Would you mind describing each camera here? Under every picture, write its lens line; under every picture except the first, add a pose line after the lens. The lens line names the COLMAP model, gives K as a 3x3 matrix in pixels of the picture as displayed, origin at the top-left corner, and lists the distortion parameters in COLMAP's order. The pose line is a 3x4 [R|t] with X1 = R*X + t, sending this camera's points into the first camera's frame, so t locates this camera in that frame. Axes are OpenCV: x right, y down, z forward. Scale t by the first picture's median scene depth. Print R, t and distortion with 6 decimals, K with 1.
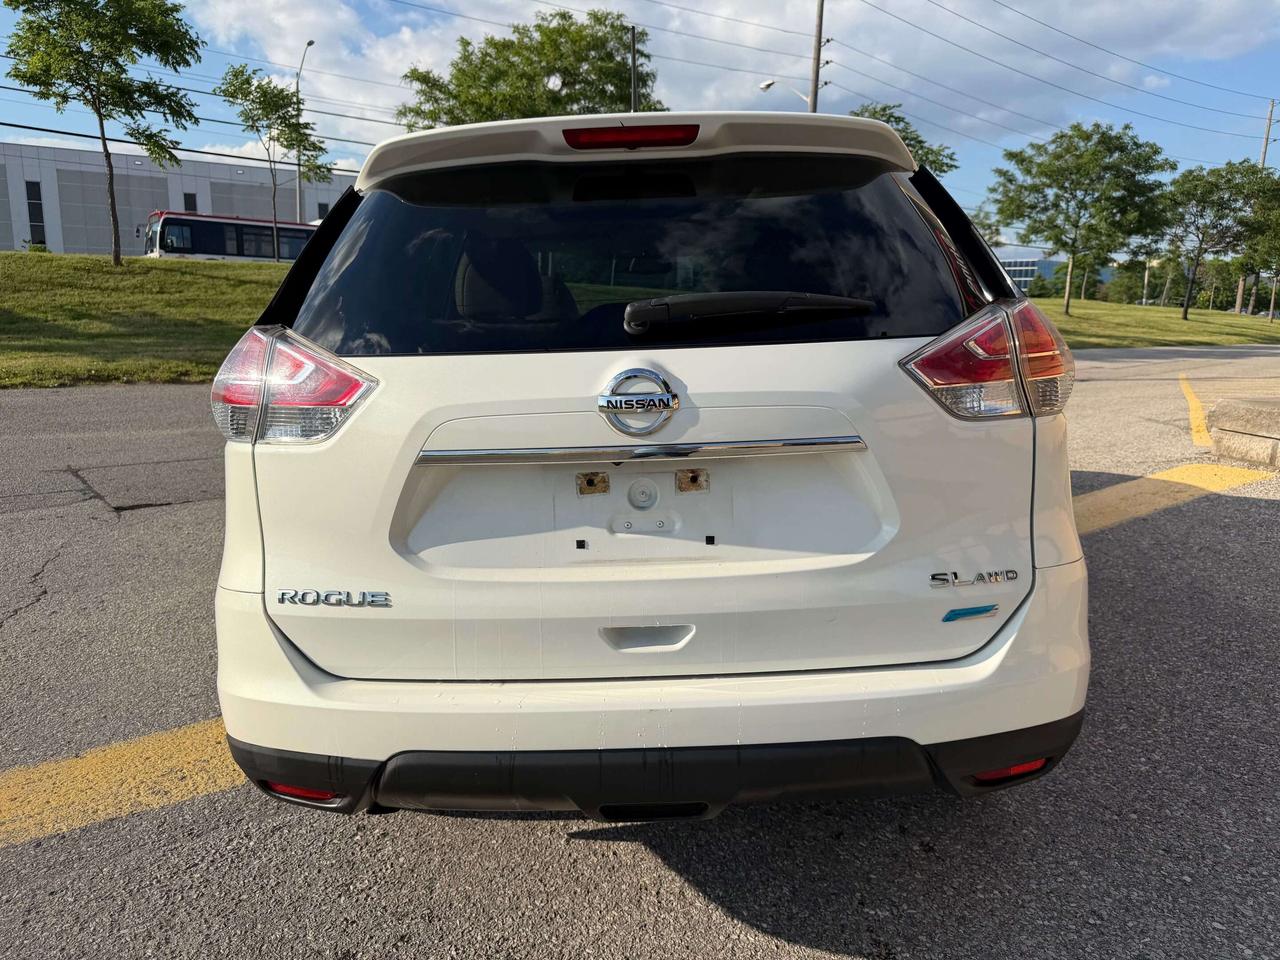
lens RADIAL K [[888.6, 0, 649.0], [0, 888.6, 477.9], [0, 0, 1]] dist [0.021846, -0.026027]
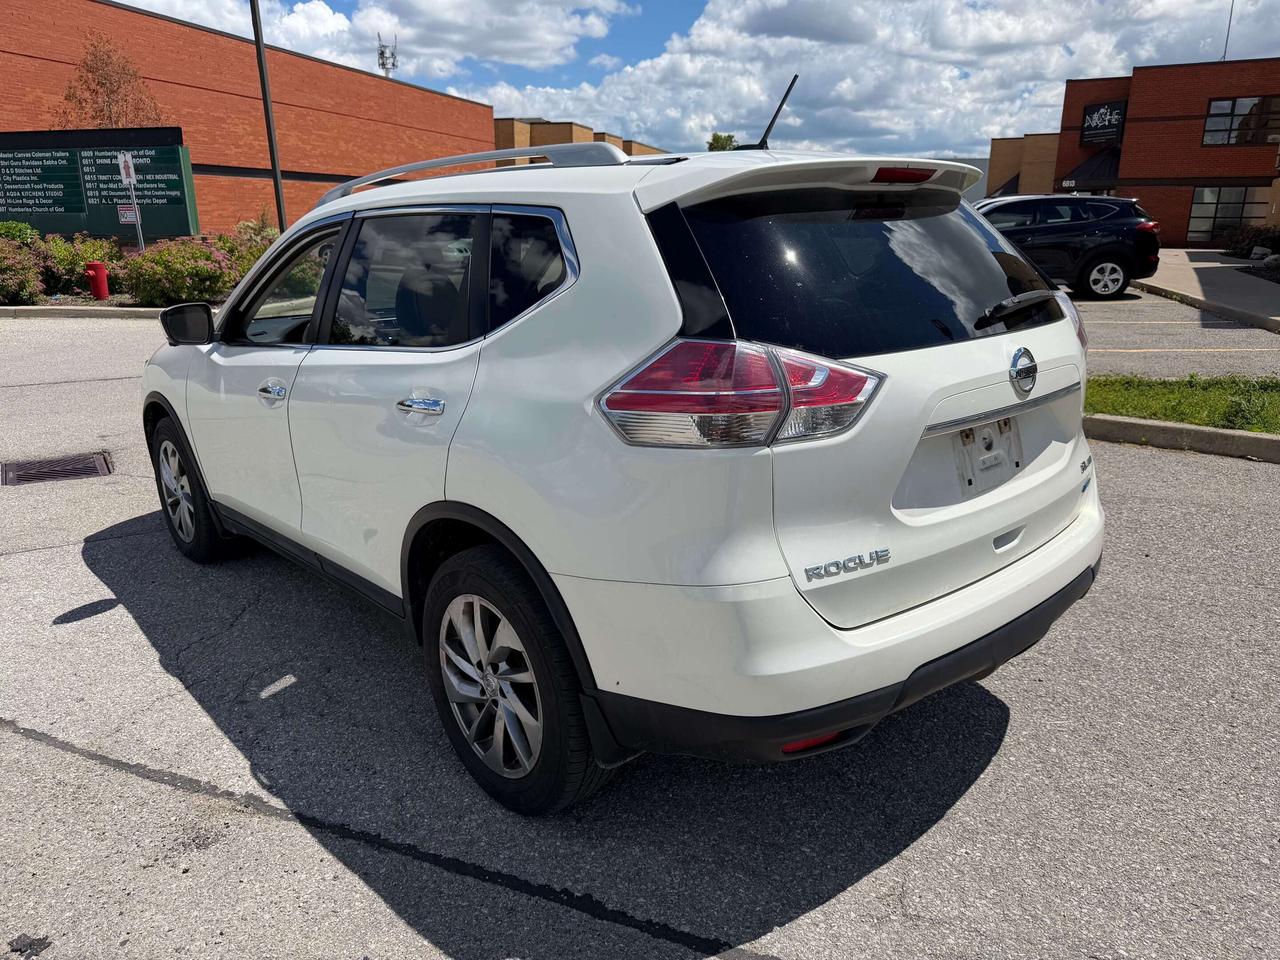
lens RADIAL K [[888.6, 0, 648.9], [0, 888.6, 497.8], [0, 0, 1]] dist [0.021846, -0.026027]
pose [[0.752884, -0.178163, 0.633580, -0.083394], [0.151549, 0.983724, 0.096538, -0.006867], [-0.640468, 0.023337, 0.767630, 0.017001]]
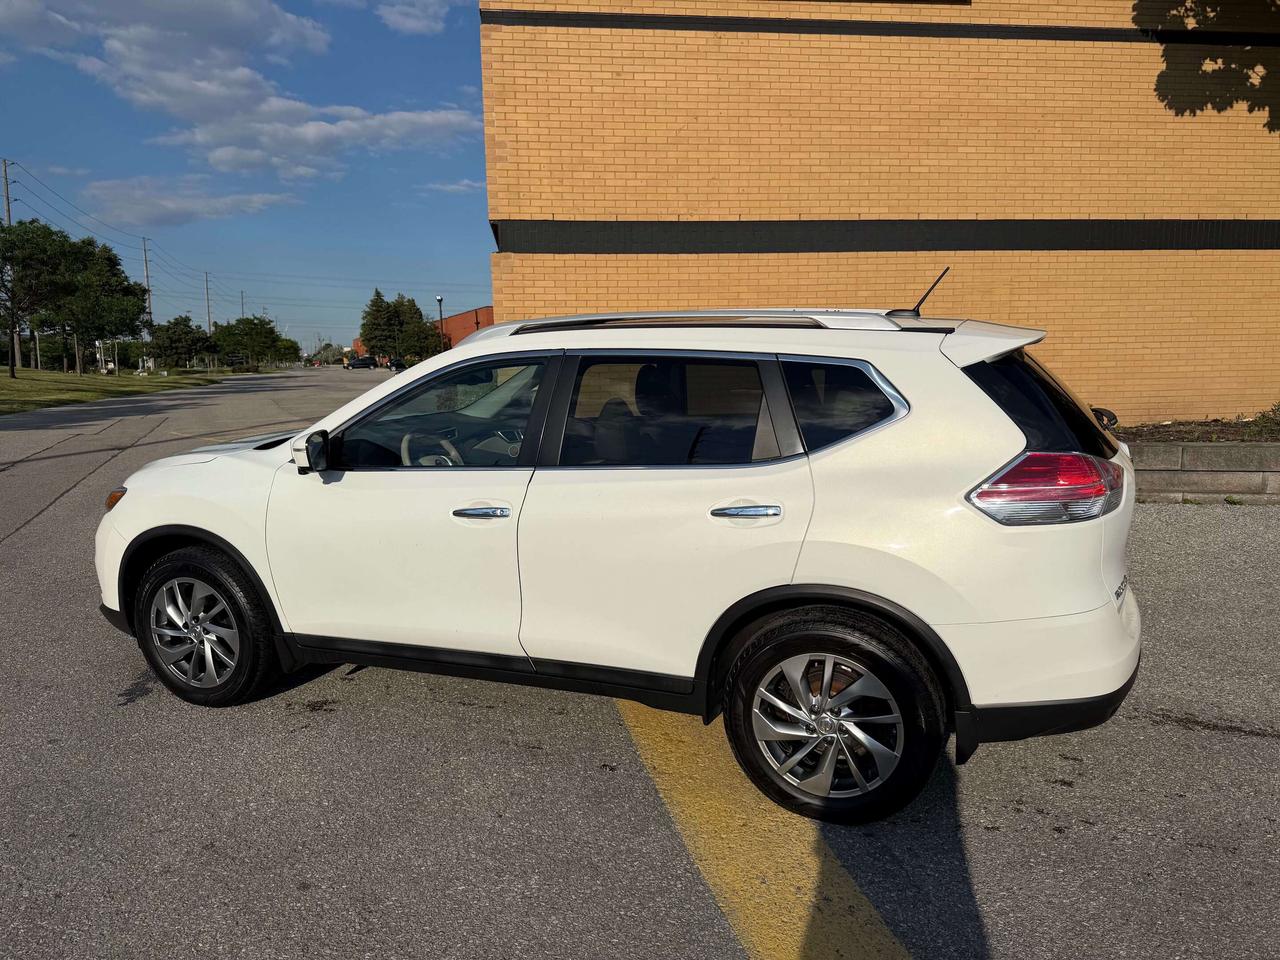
lens RADIAL K [[888.6, 0, 646.0], [0, 888.6, 480.7], [0, 0, 1]] dist [0.021846, -0.026027]
pose [[0.358236, -0.155479, 0.920594, -0.159443], [0.205431, 0.974997, 0.084726, -0.029875], [-0.910750, 0.158766, 0.381219, 0.077081]]
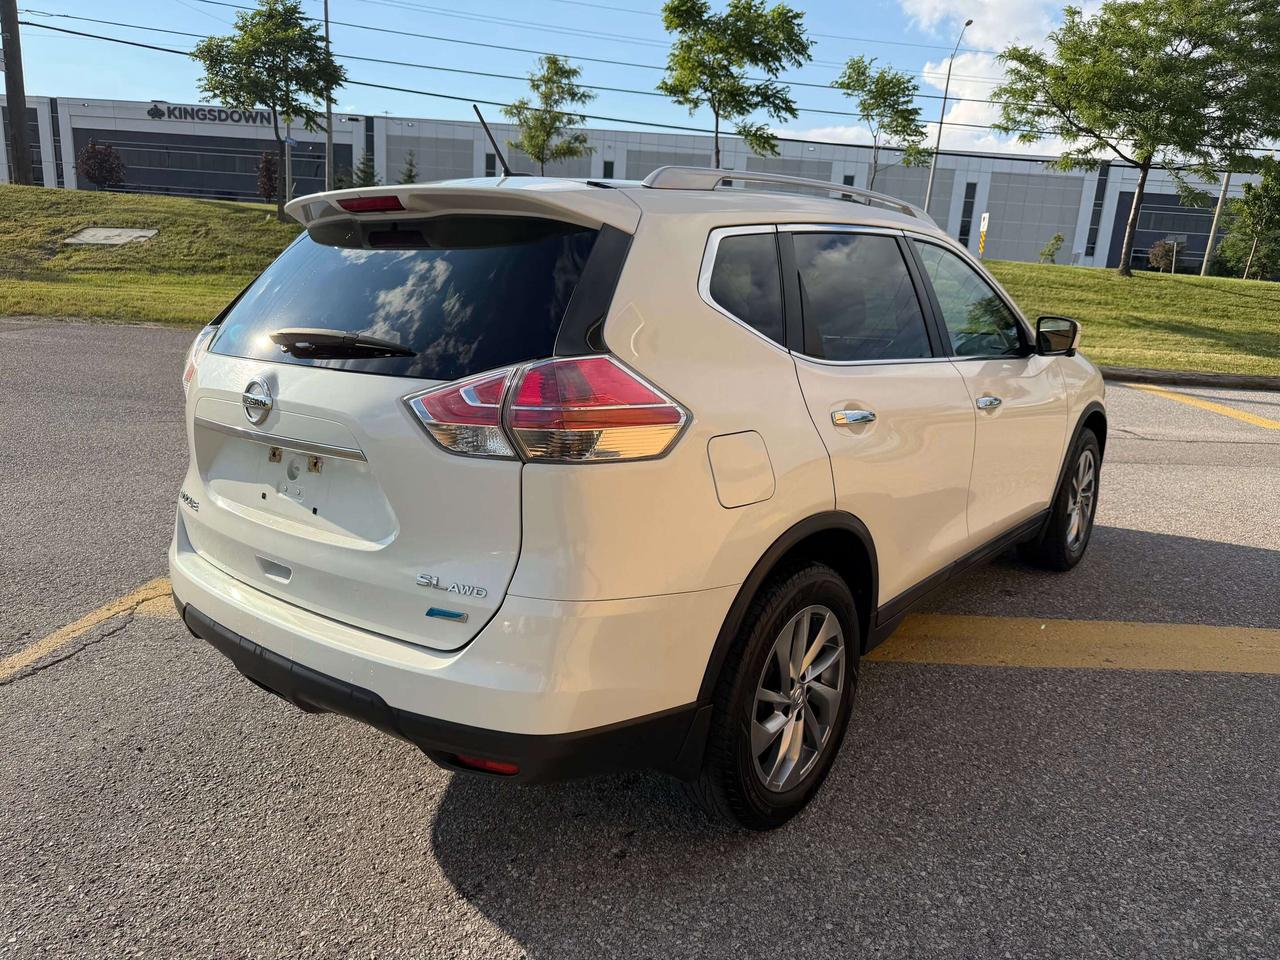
lens RADIAL K [[888.6, 0, 650.4], [0, 888.6, 483.6], [0, 0, 1]] dist [0.021846, -0.026027]
pose [[0.796107, 0.180925, -0.577477, 0.079662], [-0.166173, 0.982937, 0.078871, -0.010317], [0.581893, 0.033172, 0.812589, 0.012264]]
